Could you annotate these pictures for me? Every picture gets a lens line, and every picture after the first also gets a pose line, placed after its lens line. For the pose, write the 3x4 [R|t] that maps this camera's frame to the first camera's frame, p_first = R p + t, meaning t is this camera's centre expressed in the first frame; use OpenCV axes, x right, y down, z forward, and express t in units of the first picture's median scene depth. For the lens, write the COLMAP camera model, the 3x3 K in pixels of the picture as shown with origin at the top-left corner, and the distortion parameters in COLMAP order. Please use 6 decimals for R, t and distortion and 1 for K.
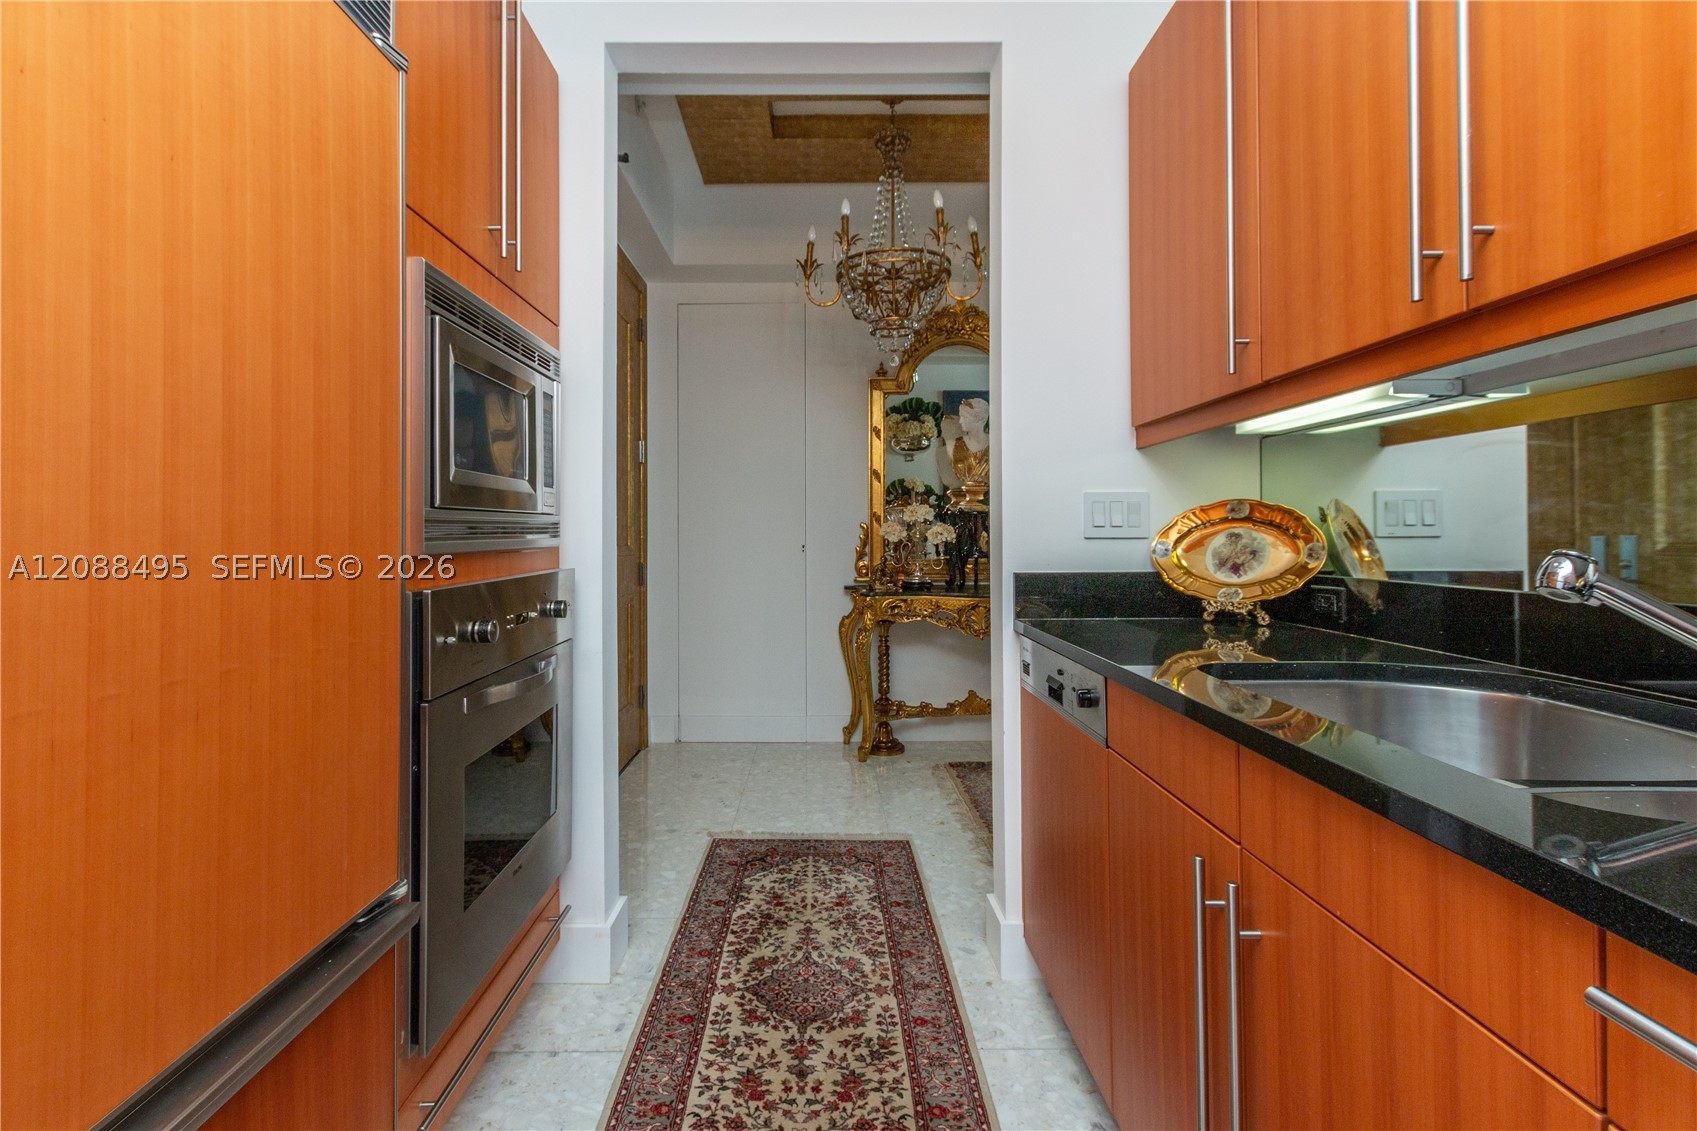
lens RADIAL K [[788.8, 0, 812.9], [0, 788.8, 524.2], [0, 0, 1]] dist [0.003840, -0.002420]
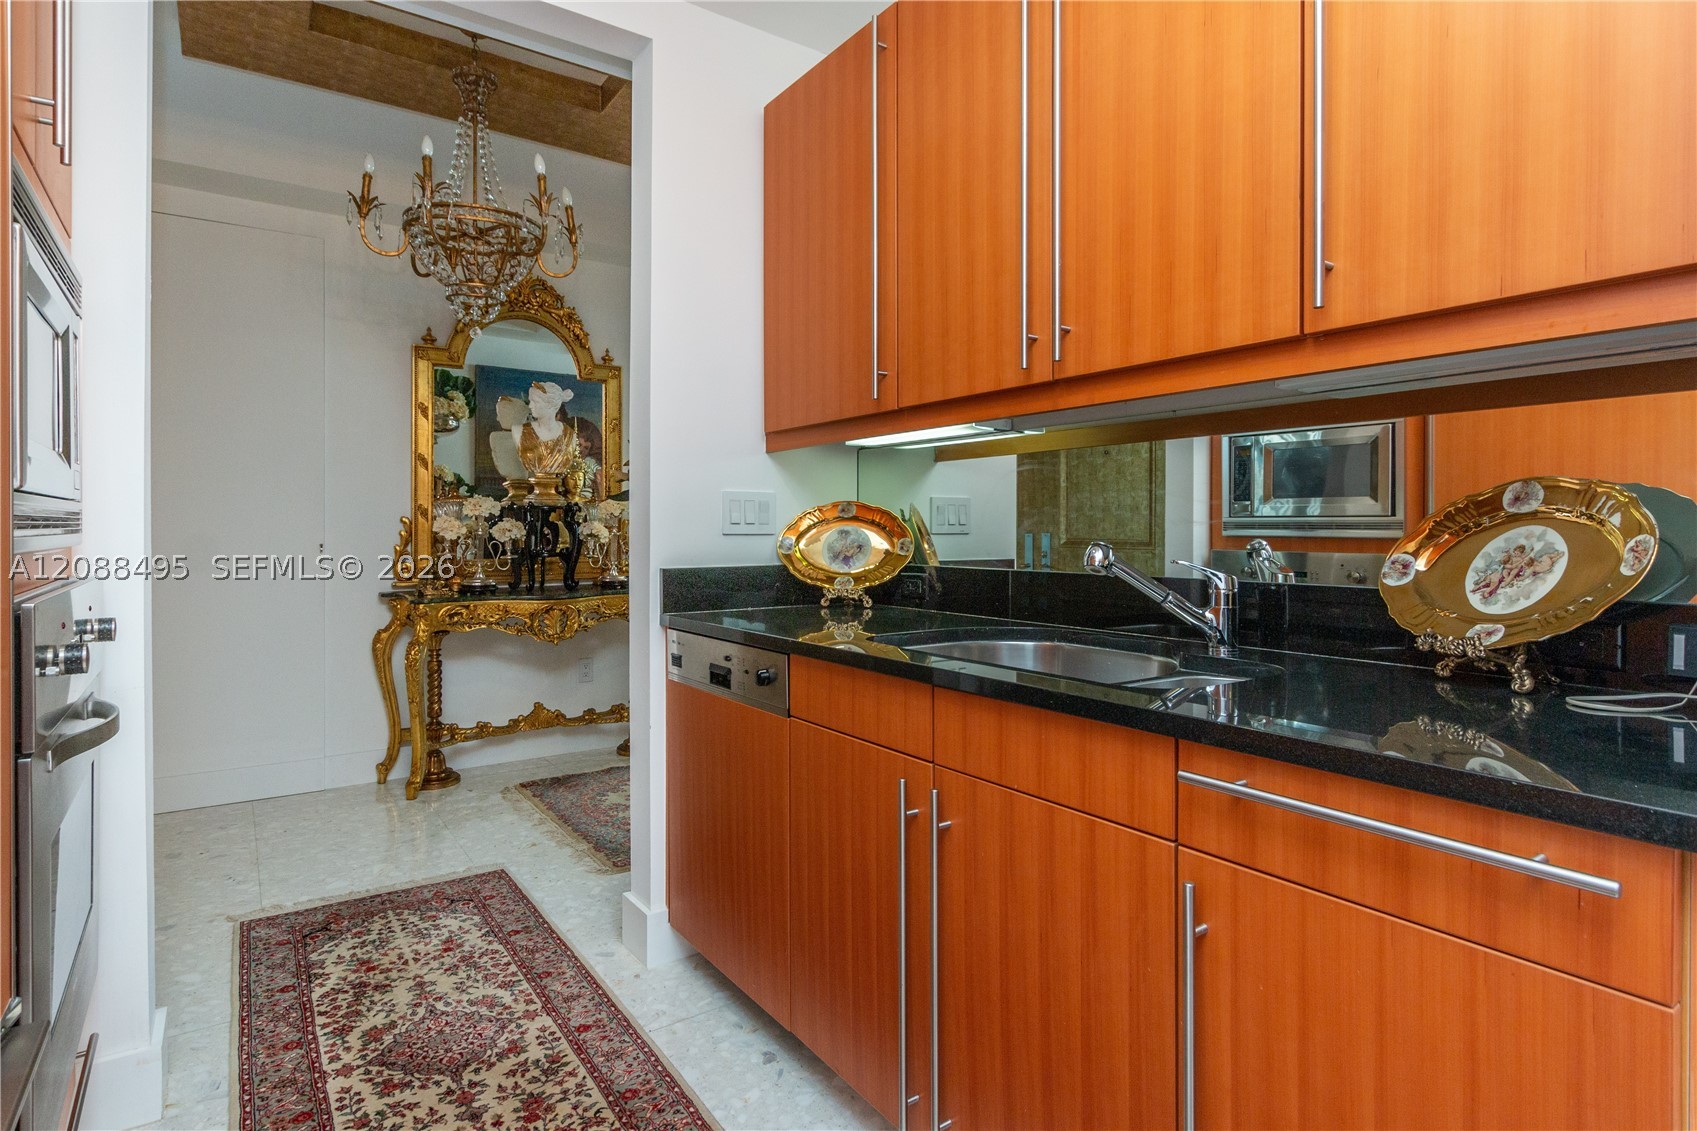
lens RADIAL K [[884.6, 0, 835.9], [0, 884.6, 534.8], [0, 0, 1]] dist [-0.000927, -0.003090]
pose [[0.817334, 0.000206, 0.576164, -0.210898], [-0.009914, 0.999857, 0.013705, 0.000080], [-0.576079, -0.016914, 0.817219, -0.057661]]
